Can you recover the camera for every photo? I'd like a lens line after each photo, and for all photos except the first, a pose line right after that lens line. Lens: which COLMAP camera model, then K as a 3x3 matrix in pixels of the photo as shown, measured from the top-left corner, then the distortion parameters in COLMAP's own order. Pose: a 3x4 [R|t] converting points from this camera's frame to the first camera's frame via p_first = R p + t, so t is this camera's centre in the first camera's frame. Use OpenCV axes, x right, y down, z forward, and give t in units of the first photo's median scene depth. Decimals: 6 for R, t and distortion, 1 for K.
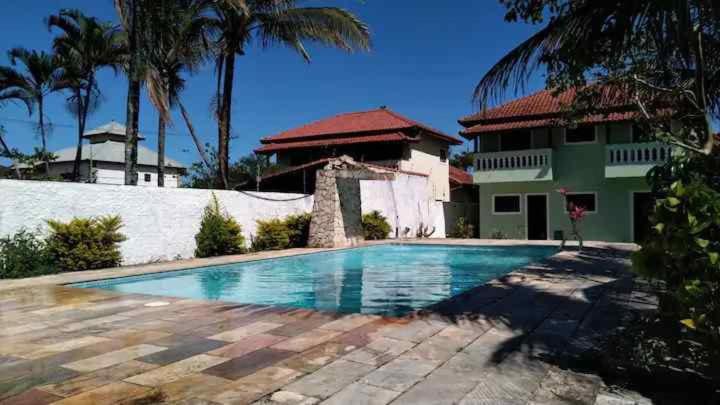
lens RADIAL K [[540.3, 0, 360.0], [0, 540.3, 202.5], [0, 0, 1]] dist [0.007364, 0.000960]
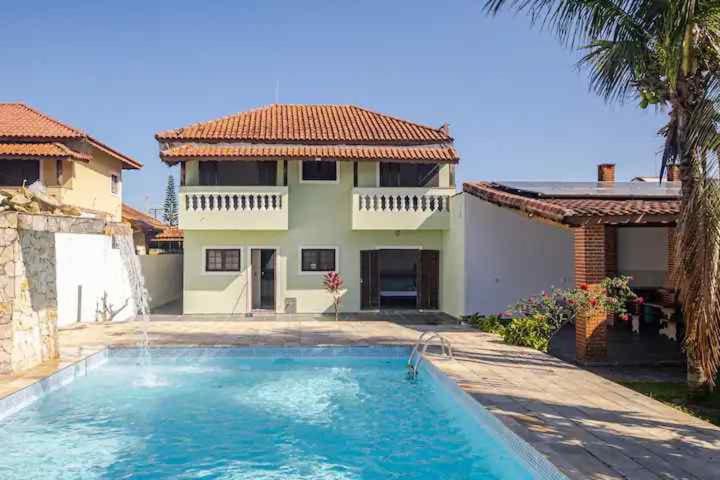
lens RADIAL K [[660.1, 0, 360.0], [0, 660.1, 240.0], [0, 0, 1]] dist [0.006086, 0.005066]
pose [[0.826167, 0.017584, 0.563150, -0.071022], [-0.016821, 0.999837, -0.006541, -0.021391], [-0.563174, -0.004069, 0.826328, 0.188100]]
